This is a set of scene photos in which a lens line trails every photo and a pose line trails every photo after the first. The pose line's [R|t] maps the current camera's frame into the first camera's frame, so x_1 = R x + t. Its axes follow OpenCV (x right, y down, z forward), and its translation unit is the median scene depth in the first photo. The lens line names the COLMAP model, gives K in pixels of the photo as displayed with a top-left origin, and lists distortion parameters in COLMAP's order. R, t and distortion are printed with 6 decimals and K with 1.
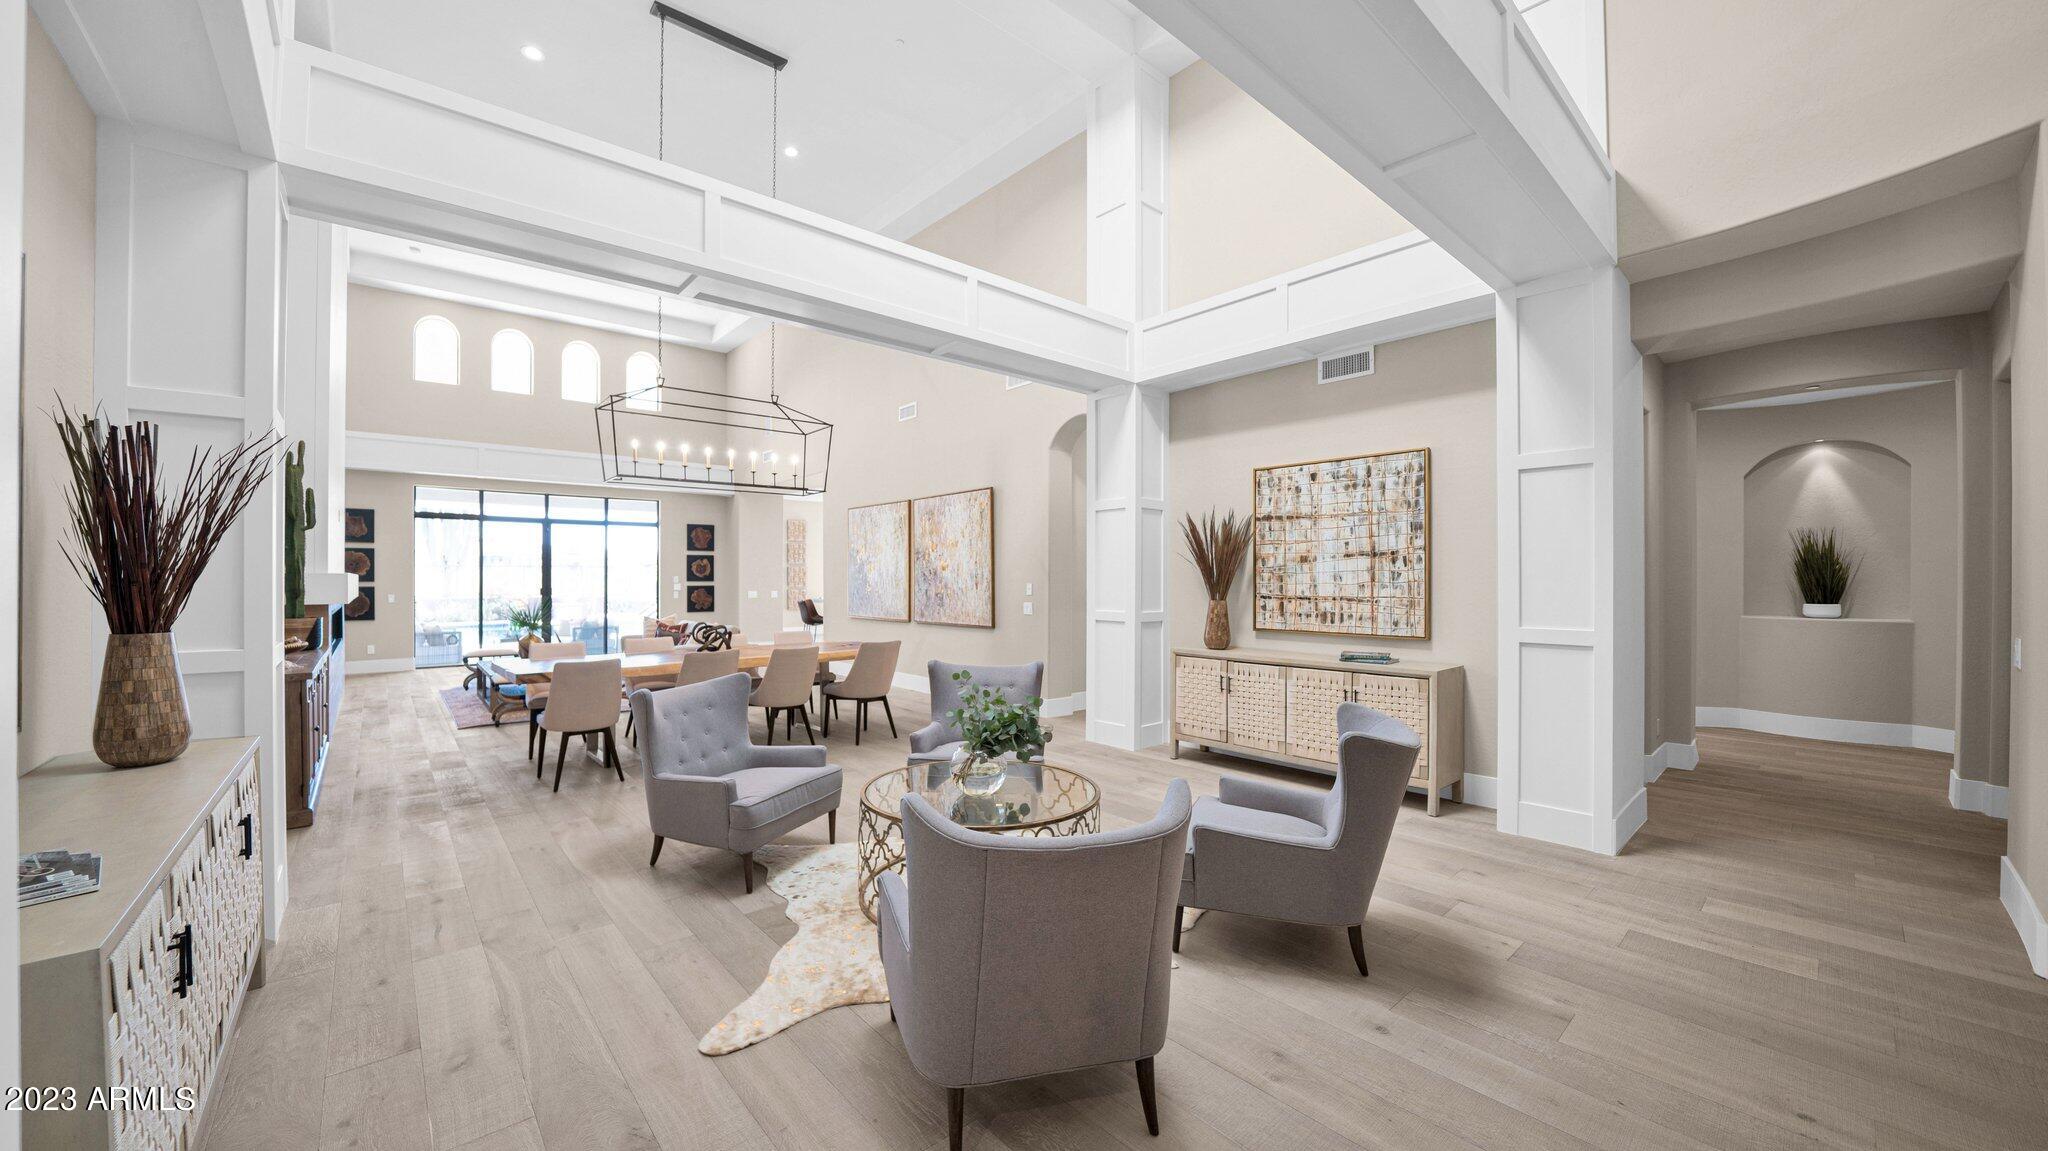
lens RADIAL K [[747.7, 0, 1009.1], [0, 747.7, 577.5], [0, 0, 1]] dist [-0.018178, 0.000096]
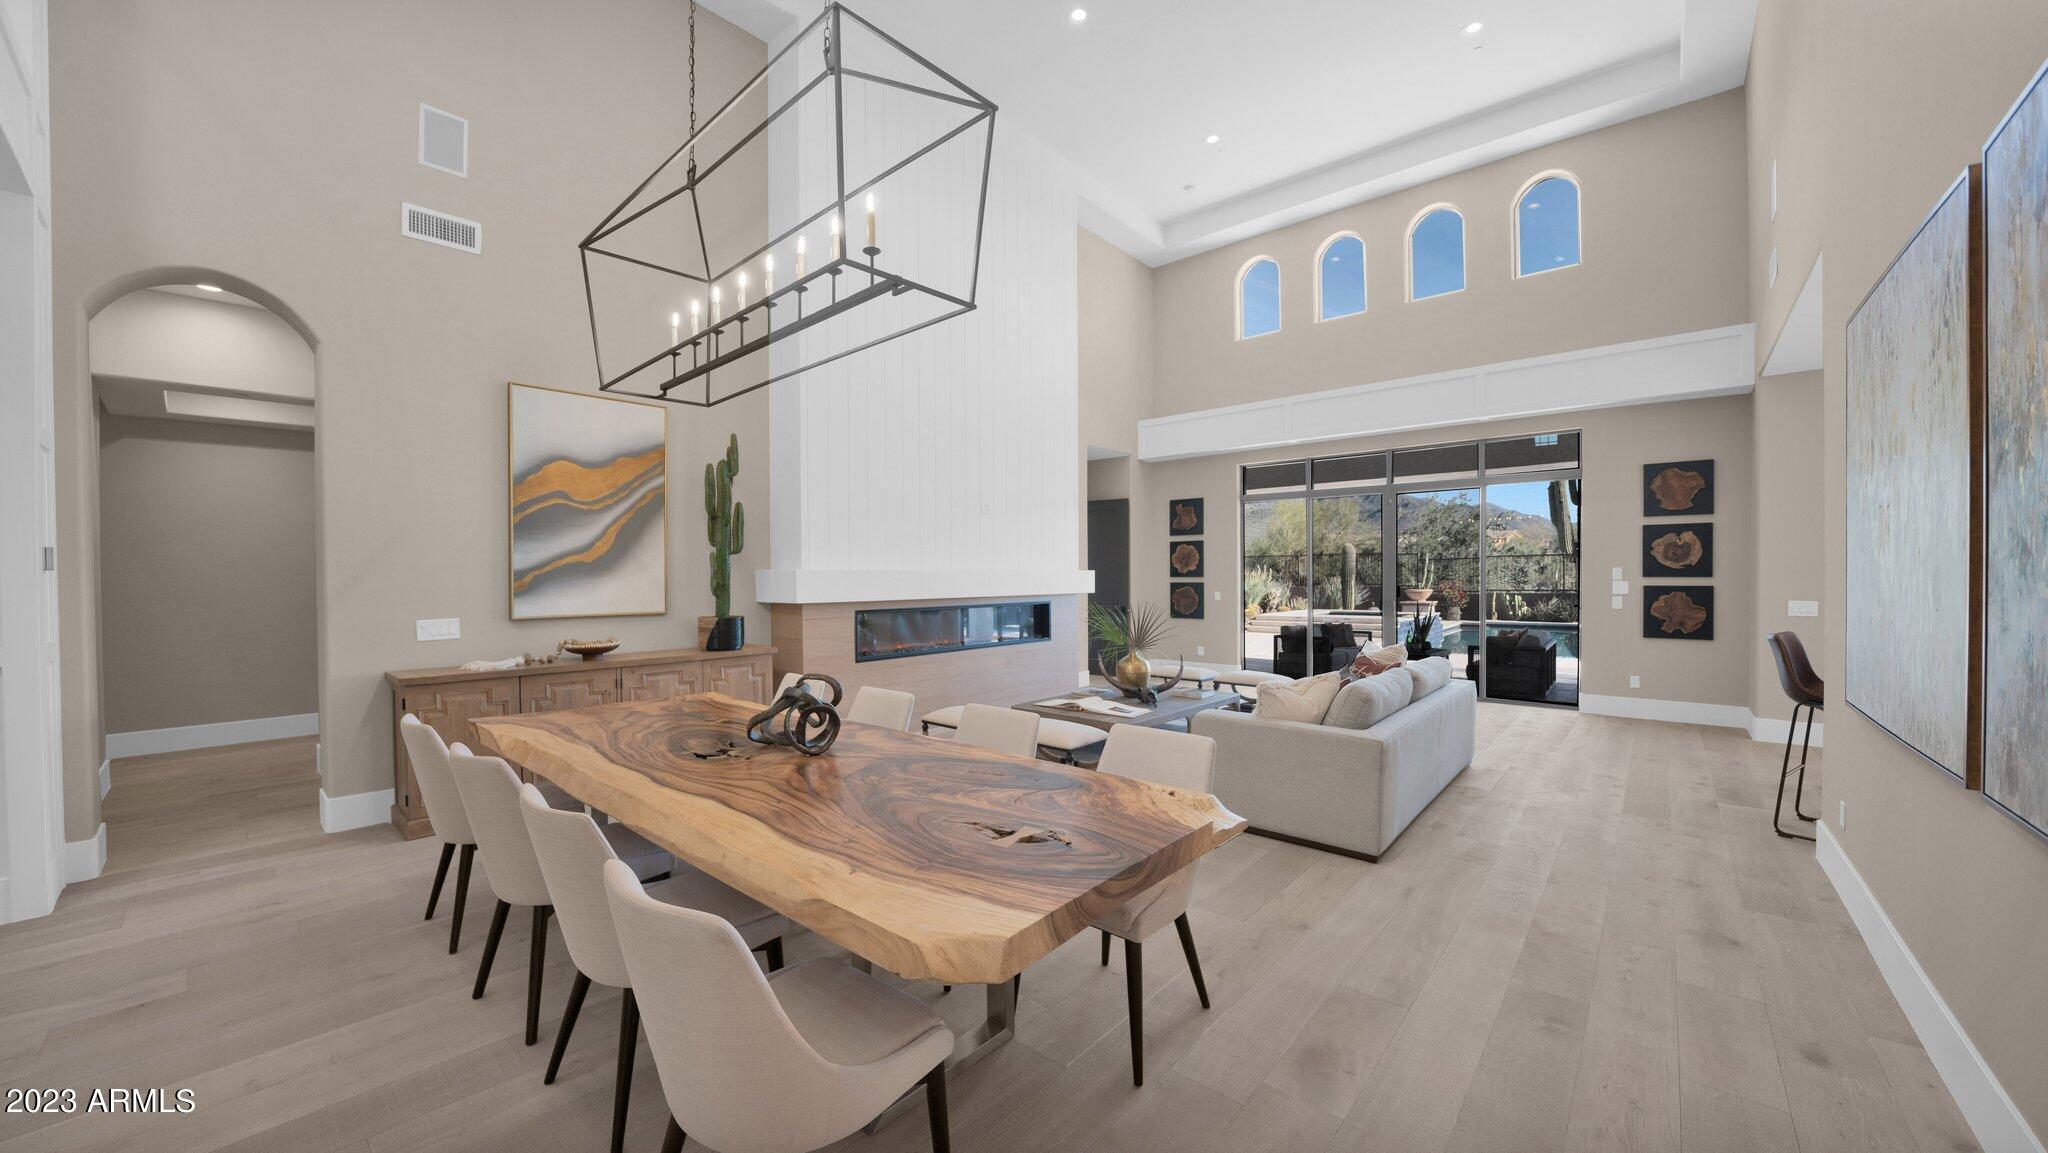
lens RADIAL K [[744.8, 0, 1022.5], [0, 744.8, 574.7], [0, 0, 1]] dist [-0.003078, 0.000002]
pose [[0.117255, -0.001114, -0.993101, 0.065758], [0.005258, 0.999986, -0.000501, 0.004133], [0.993088, -0.005163, 0.117260, 1.318477]]
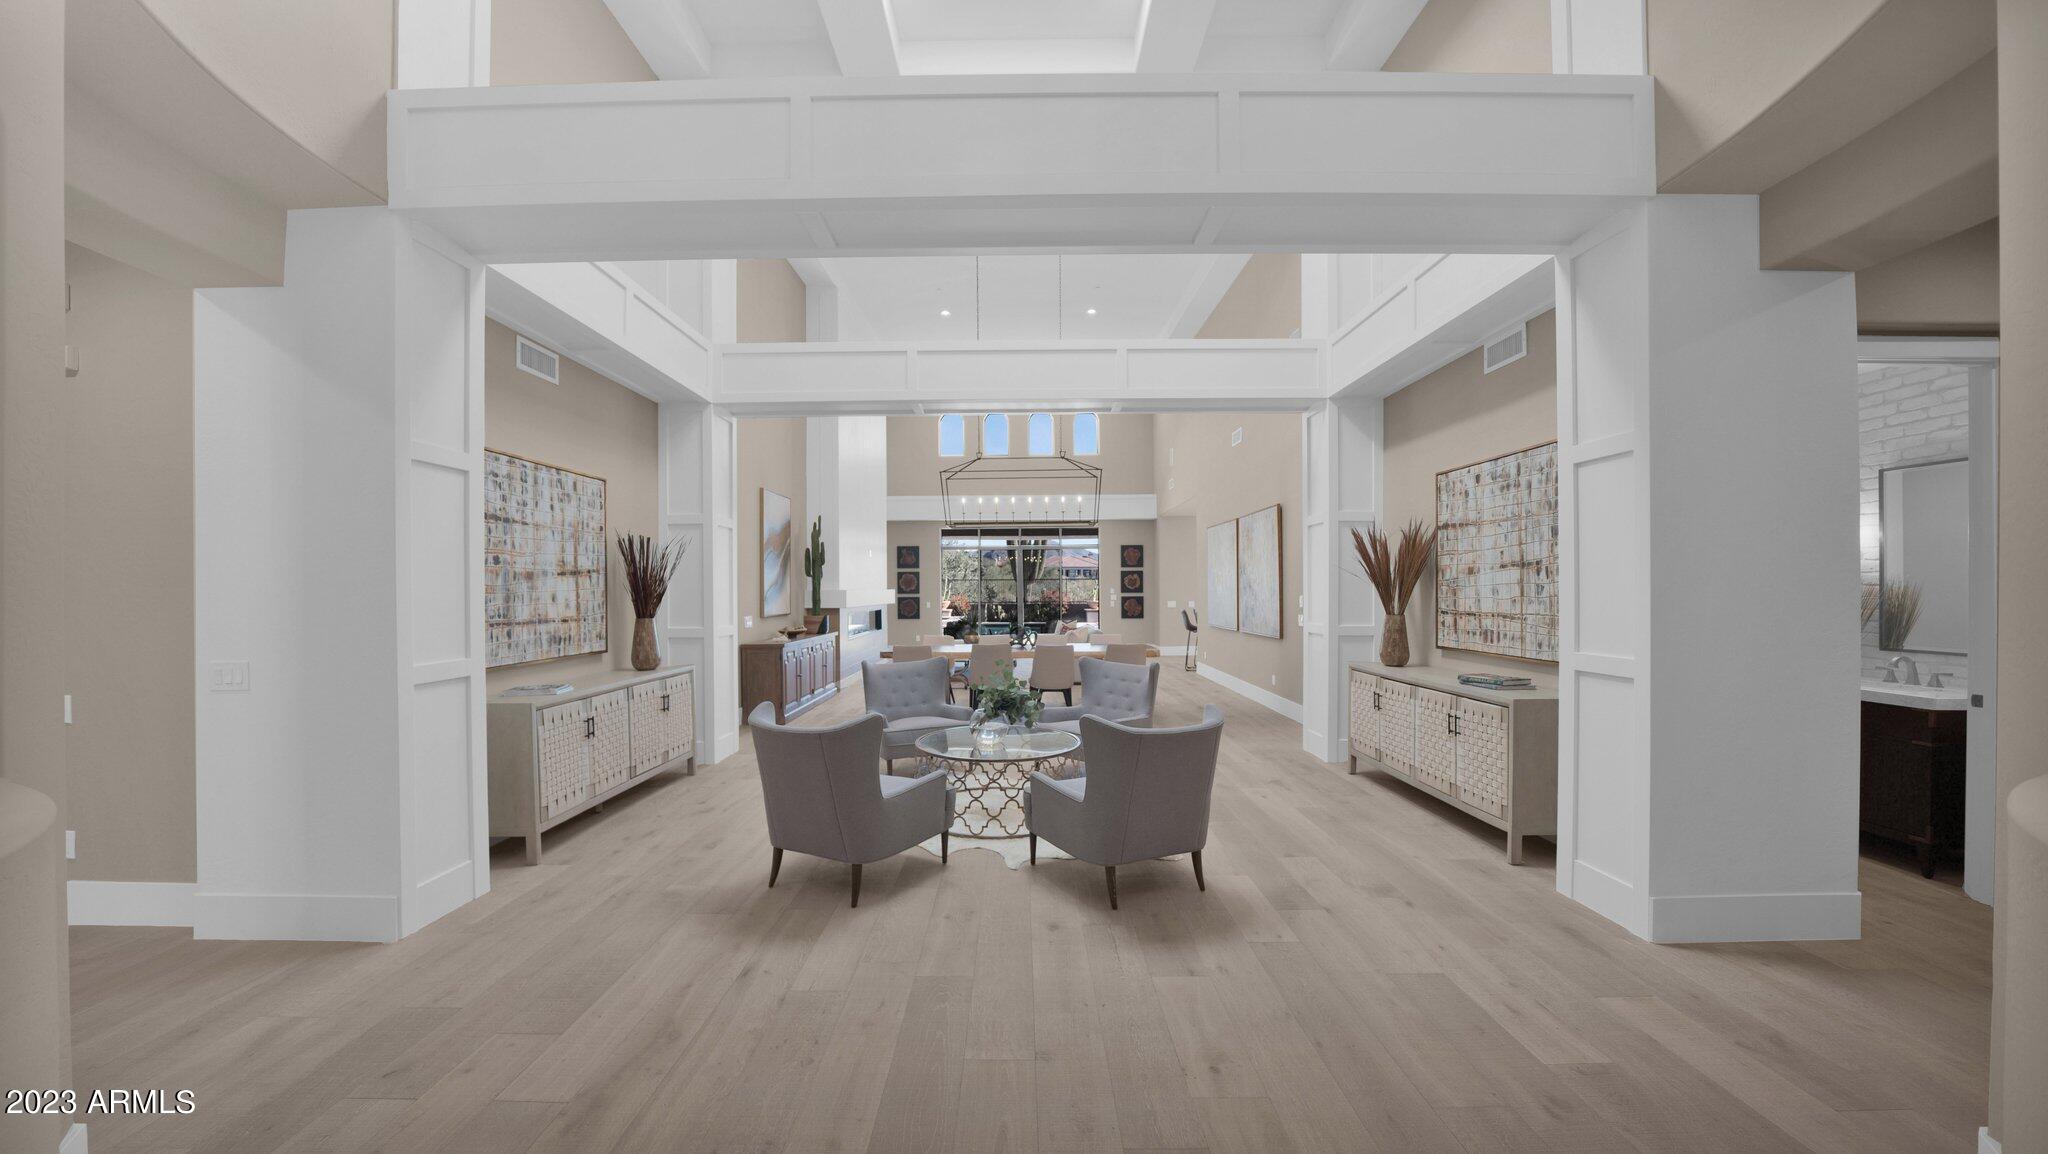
lens RADIAL K [[736.2, 0, 1016.1], [0, 736.2, 585.8], [0, 0, 1]] dist [-0.016425, -0.000028]
pose [[0.753076, -0.007770, -0.657887, 0.574797], [0.006958, 0.999968, -0.003846, -0.006832], [0.657897, -0.001681, 0.753106, -0.027534]]
